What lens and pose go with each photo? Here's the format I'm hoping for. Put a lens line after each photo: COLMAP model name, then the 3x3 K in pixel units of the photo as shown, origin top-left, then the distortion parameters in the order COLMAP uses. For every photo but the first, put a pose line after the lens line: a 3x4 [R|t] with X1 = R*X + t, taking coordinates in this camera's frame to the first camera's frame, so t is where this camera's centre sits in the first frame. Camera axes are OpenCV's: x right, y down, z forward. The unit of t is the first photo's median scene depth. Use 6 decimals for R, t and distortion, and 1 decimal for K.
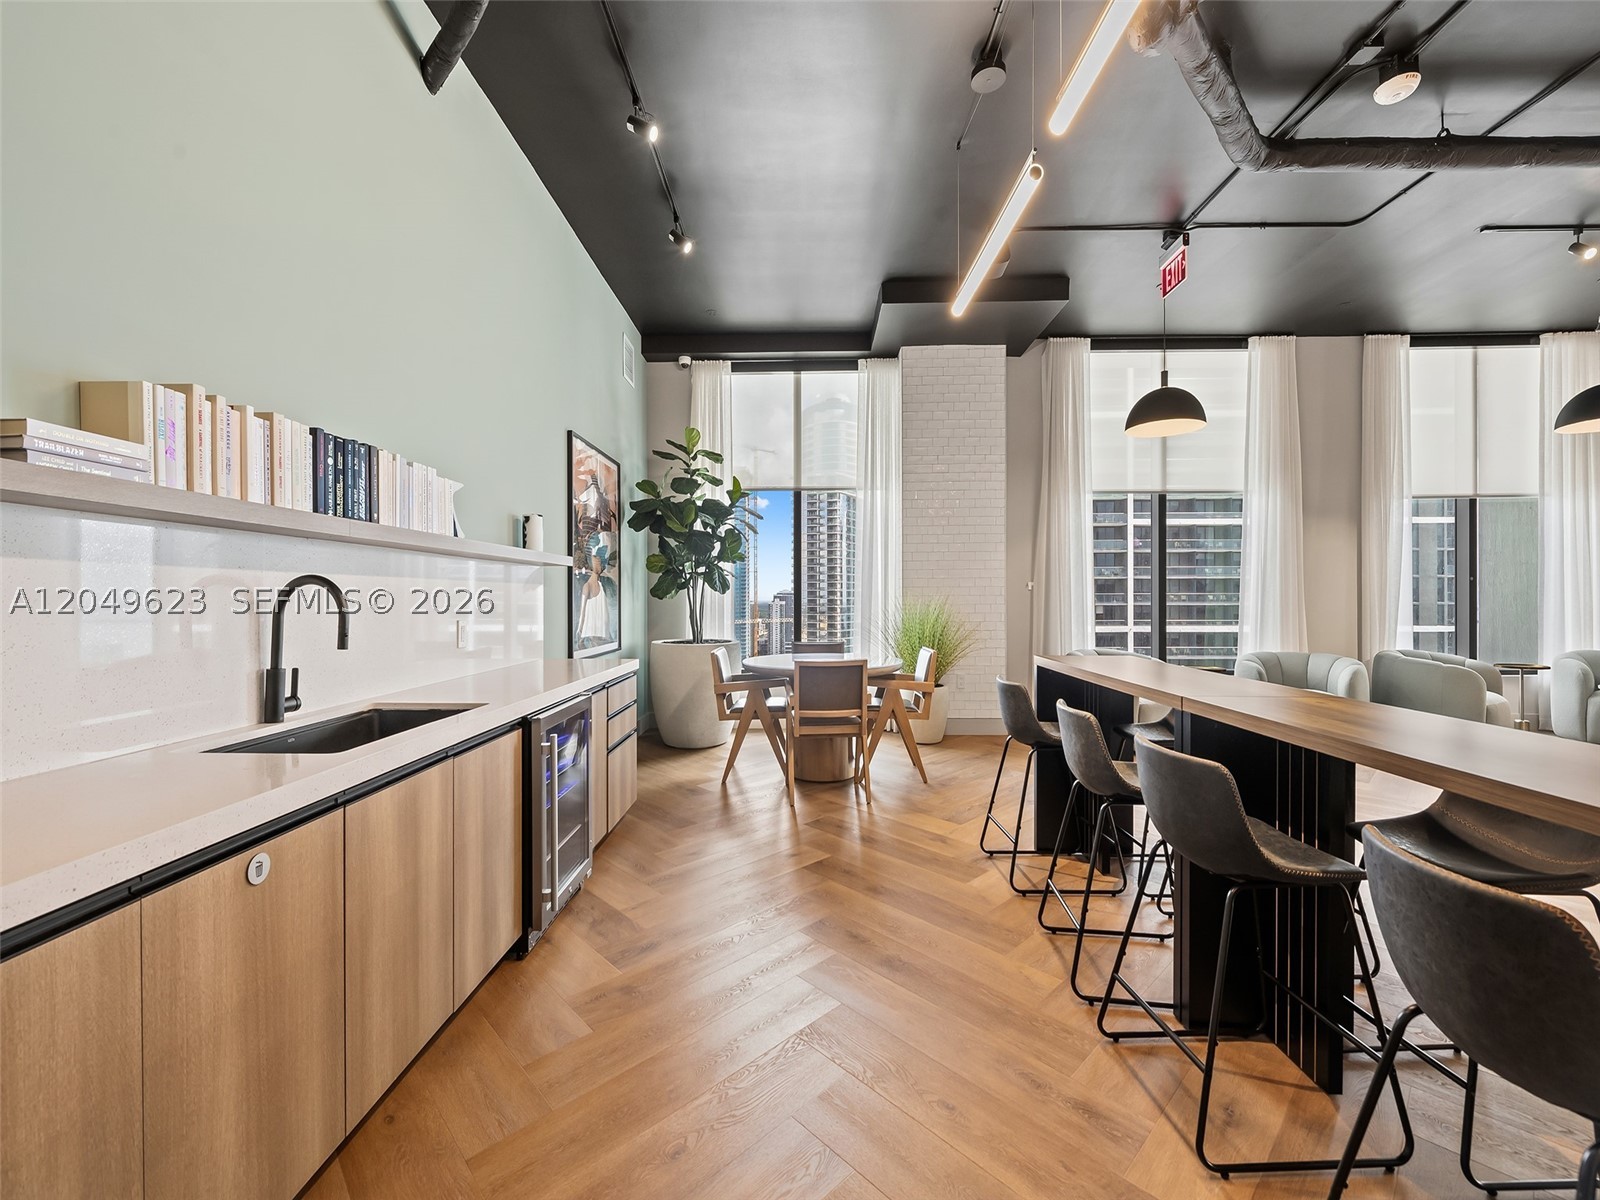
lens RADIAL K [[658.5, 0, 800.7], [0, 658.5, 599.3], [0, 0, 1]] dist [0.001271, -0.000504]
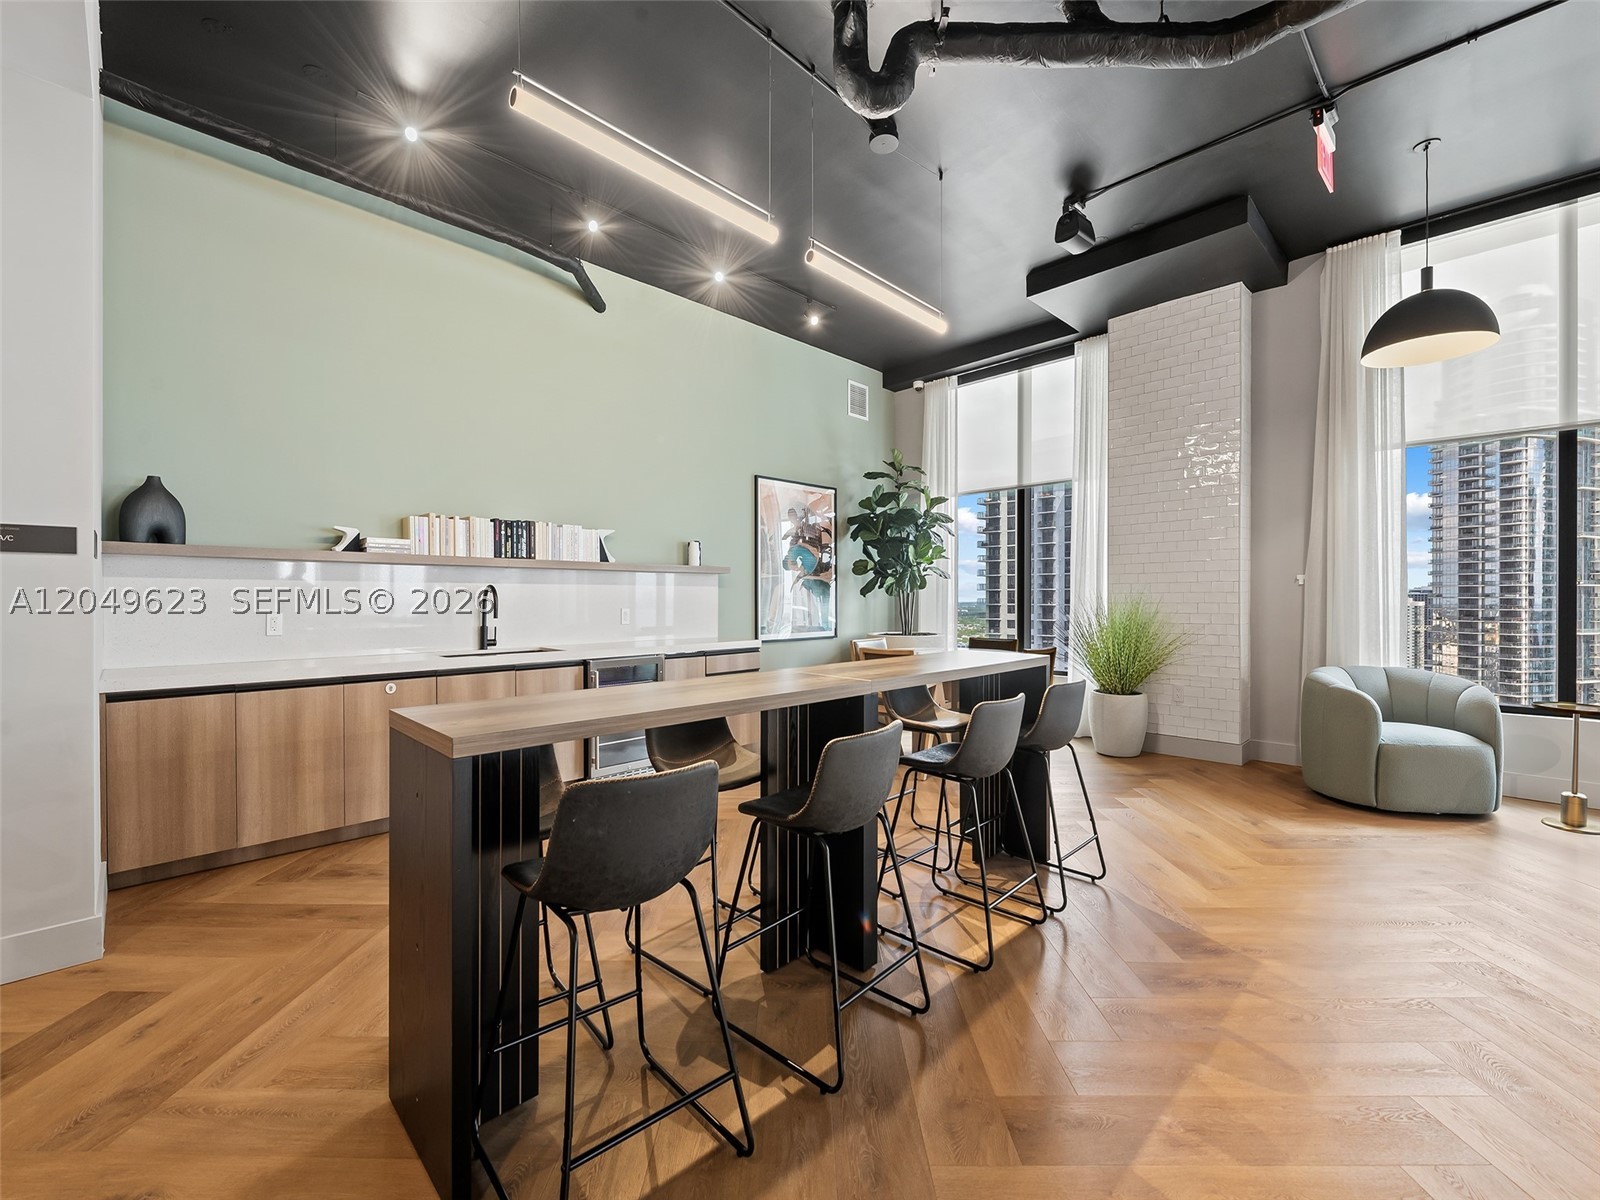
lens RADIAL K [[682.3, 0, 790.4], [0, 682.3, 593.5], [0, 0, 1]] dist [-0.000950, -0.000104]
pose [[0.712413, -0.002749, -0.701755, 0.512749], [-0.002040, 0.999980, -0.005987, 0.001435], [0.701757, 0.005697, 0.712393, 0.020104]]
